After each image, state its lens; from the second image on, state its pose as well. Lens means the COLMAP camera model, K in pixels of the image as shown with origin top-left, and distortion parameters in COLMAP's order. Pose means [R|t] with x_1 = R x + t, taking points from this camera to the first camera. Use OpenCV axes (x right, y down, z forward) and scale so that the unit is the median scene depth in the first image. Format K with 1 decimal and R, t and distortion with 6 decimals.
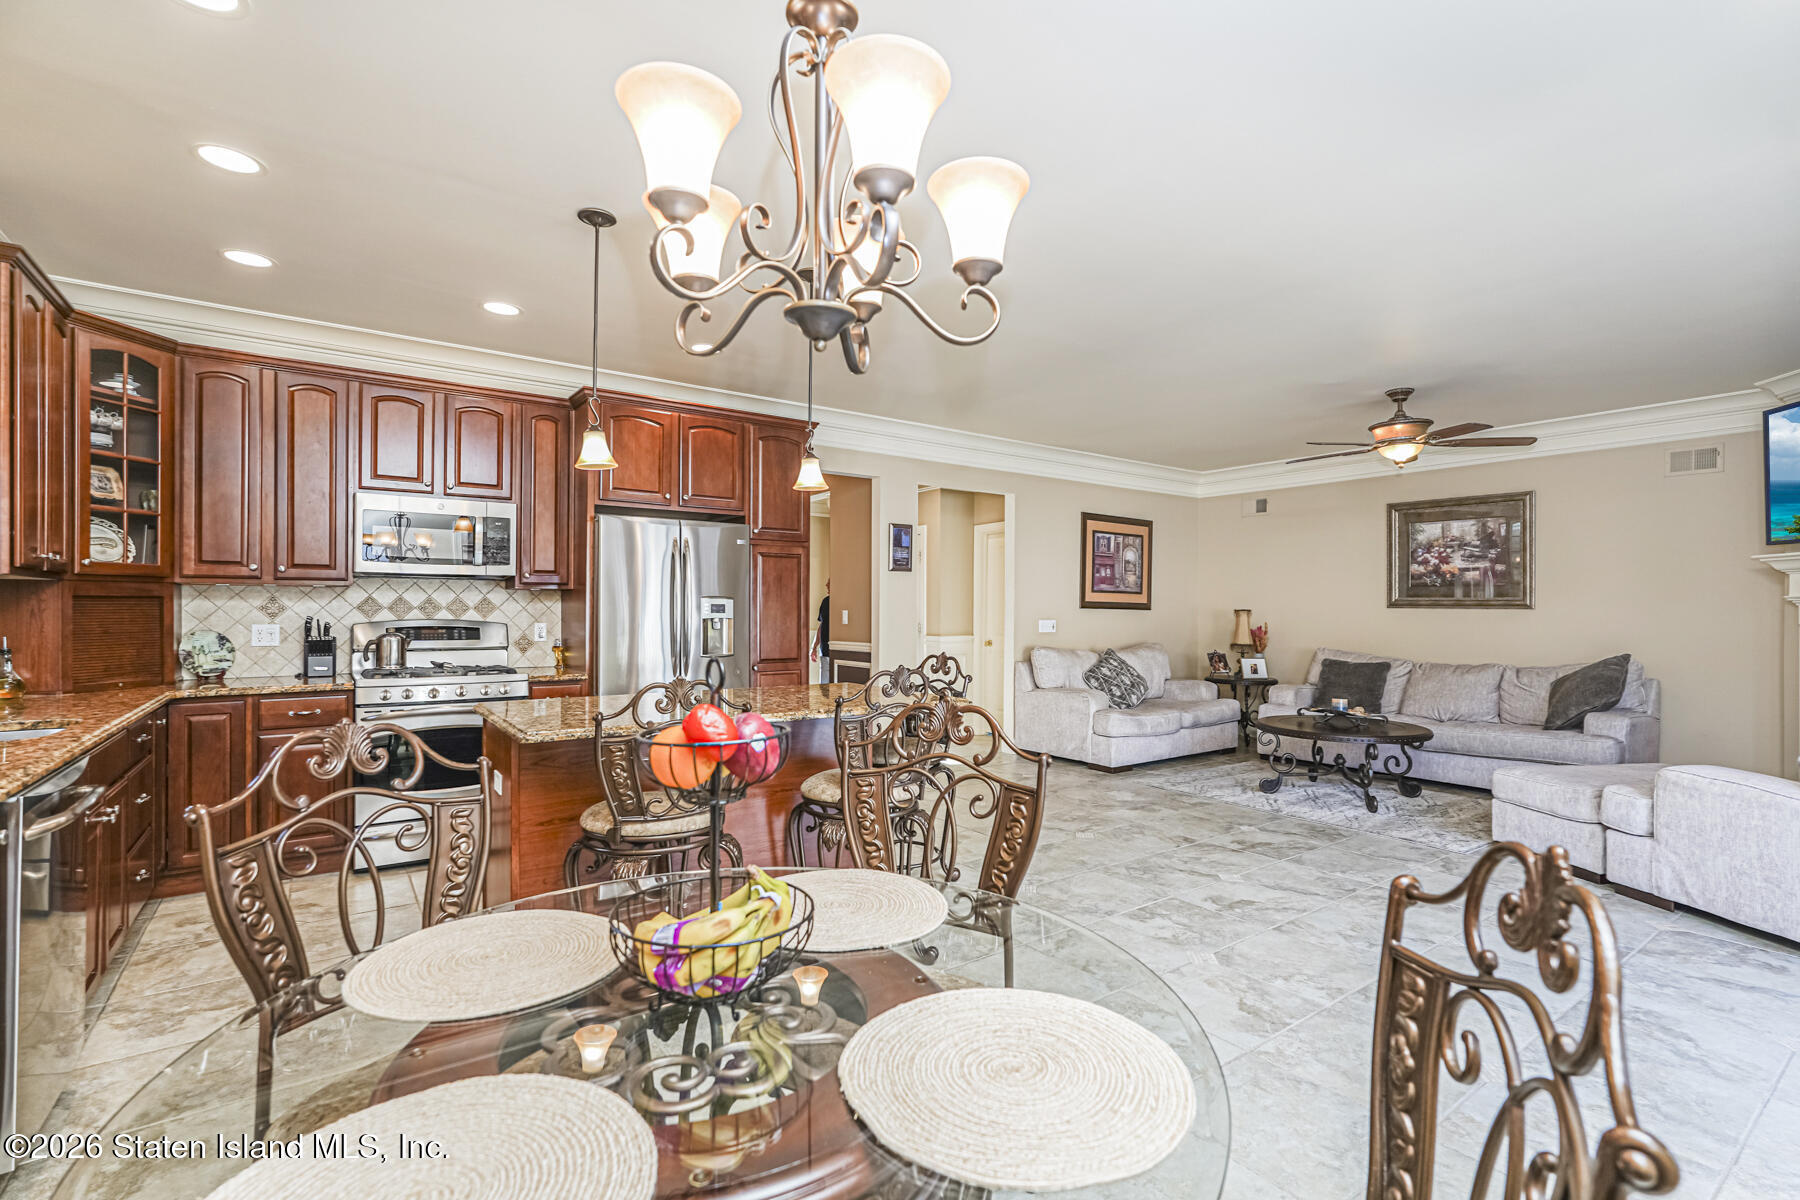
lens RADIAL K [[824.3, 0, 918.4], [0, 824.3, 605.8], [0, 0, 1]] dist [-0.009834, 0.004134]
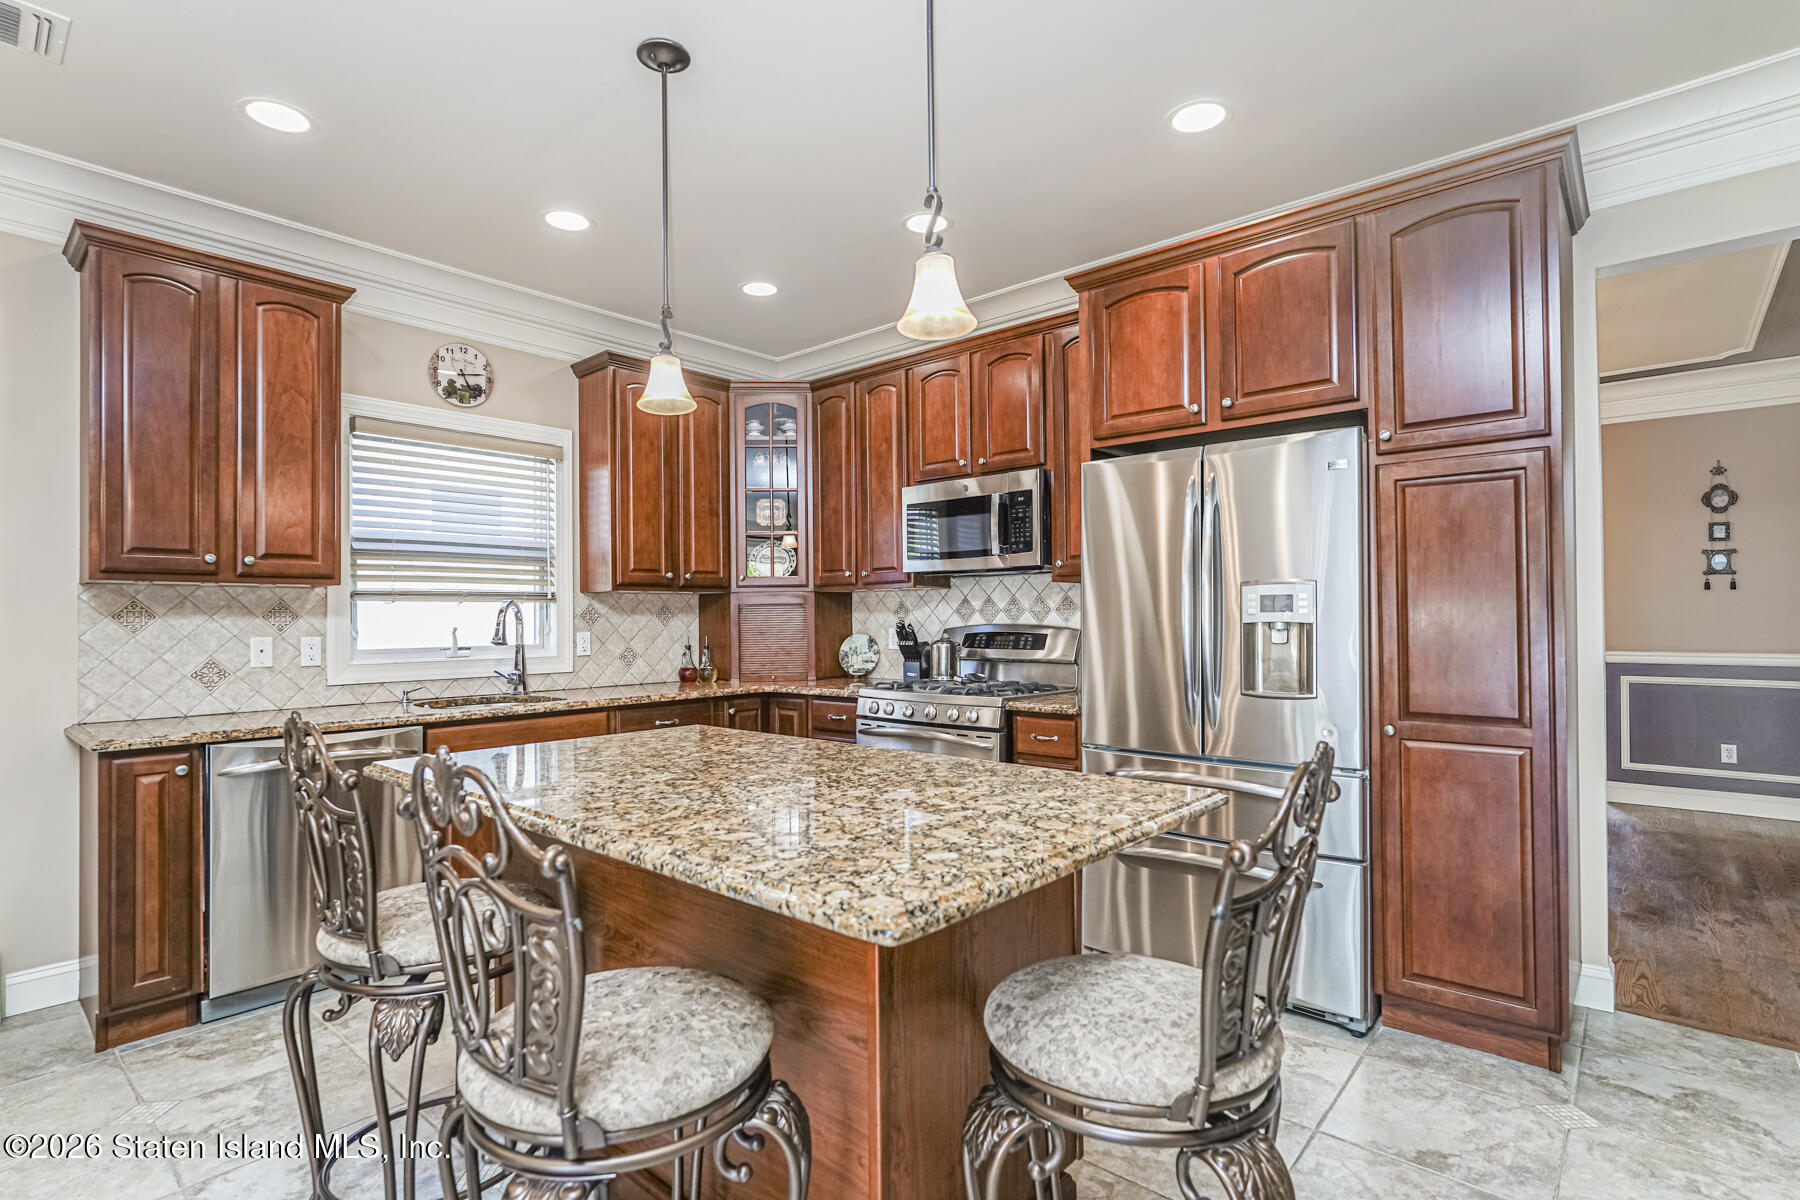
lens RADIAL K [[866.2, 0, 890.7], [0, 866.2, 608.2], [0, 0, 1]] dist [-0.006720, 0.000379]
pose [[0.206571, -0.015459, -0.978310, 0.211128], [0.013256, 0.999828, -0.013000, 0.008343], [0.978342, -0.010283, 0.206740, 0.580013]]
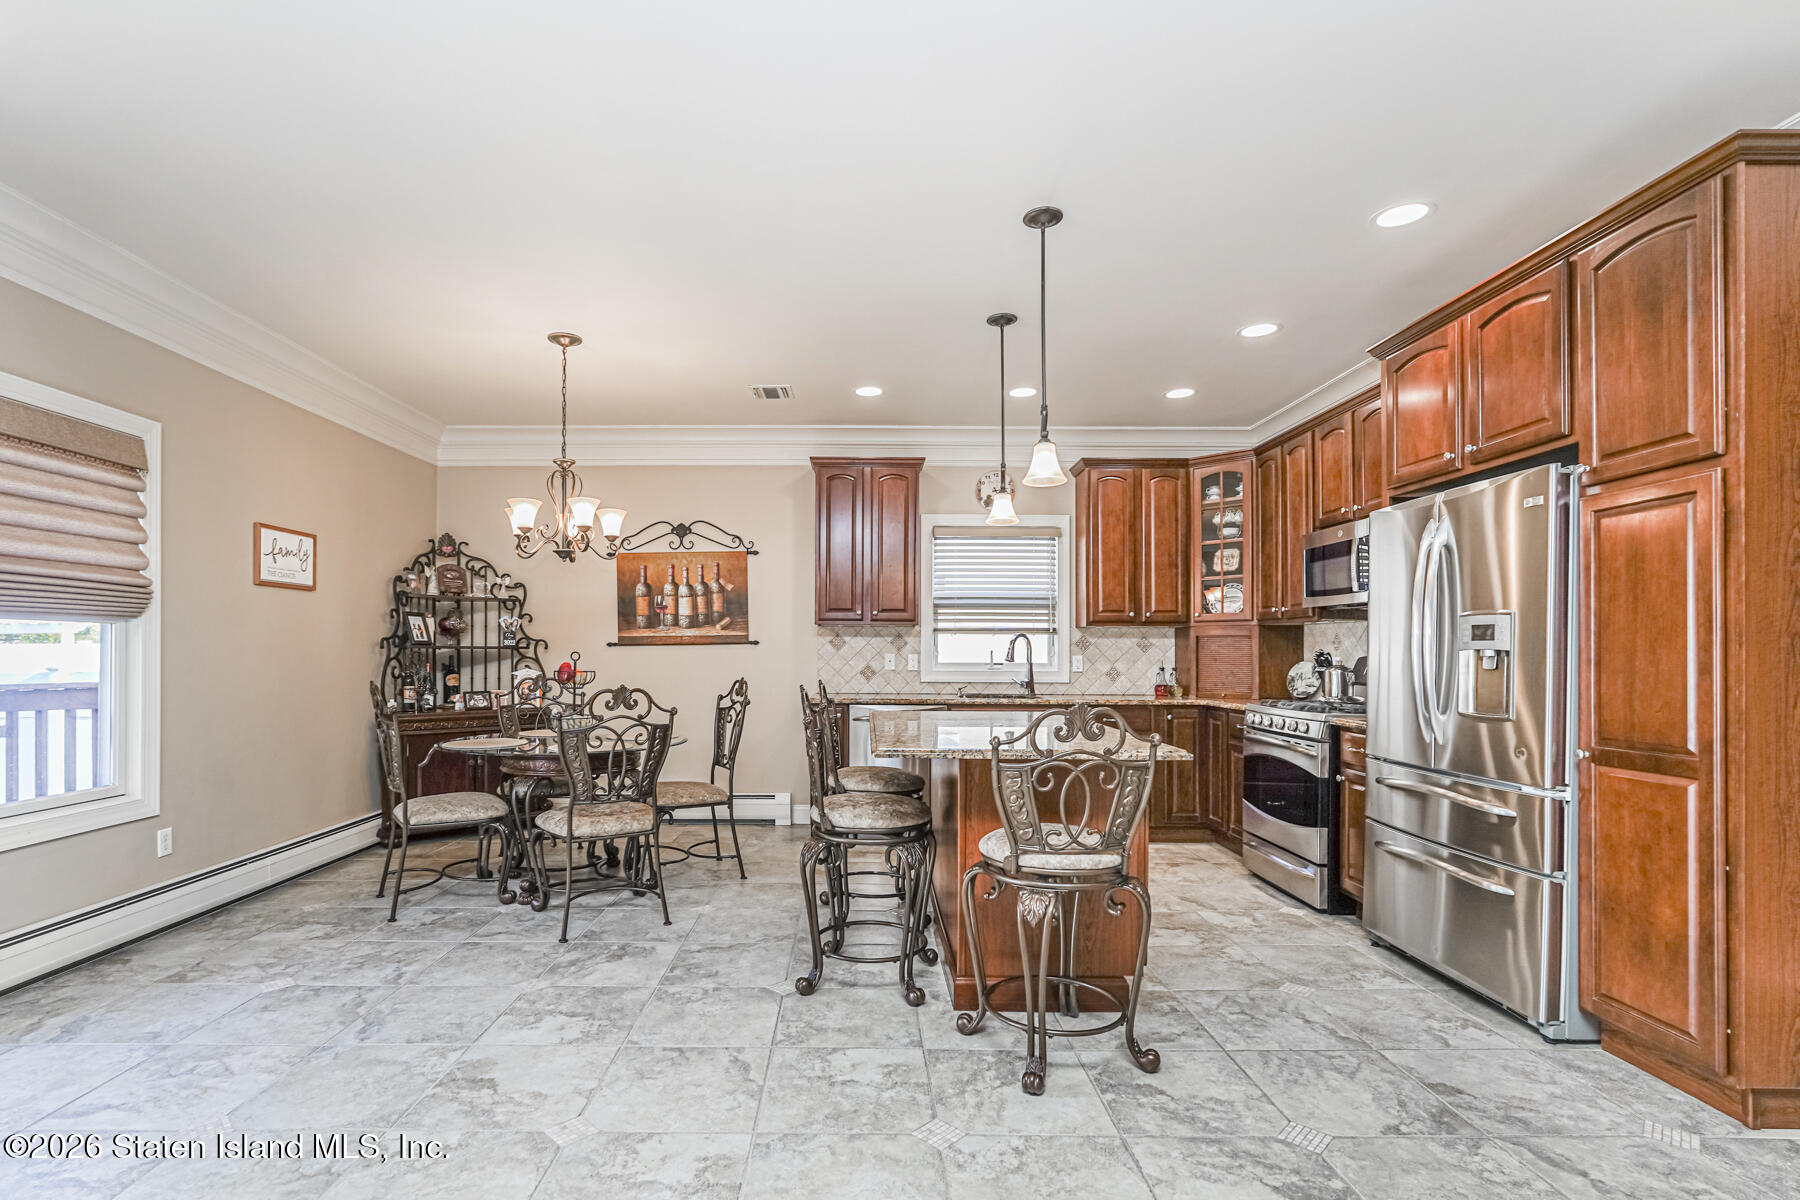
lens RADIAL K [[824.3, 0, 853.9], [0, 824.3, 657.0], [0, 0, 1]] dist [-0.009834, 0.004134]
pose [[-0.601124, -0.001031, -0.799155, 0.411109], [-0.003716, 0.999992, 0.001505, 0.017642], [0.799147, 0.003875, -0.601123, 0.875980]]
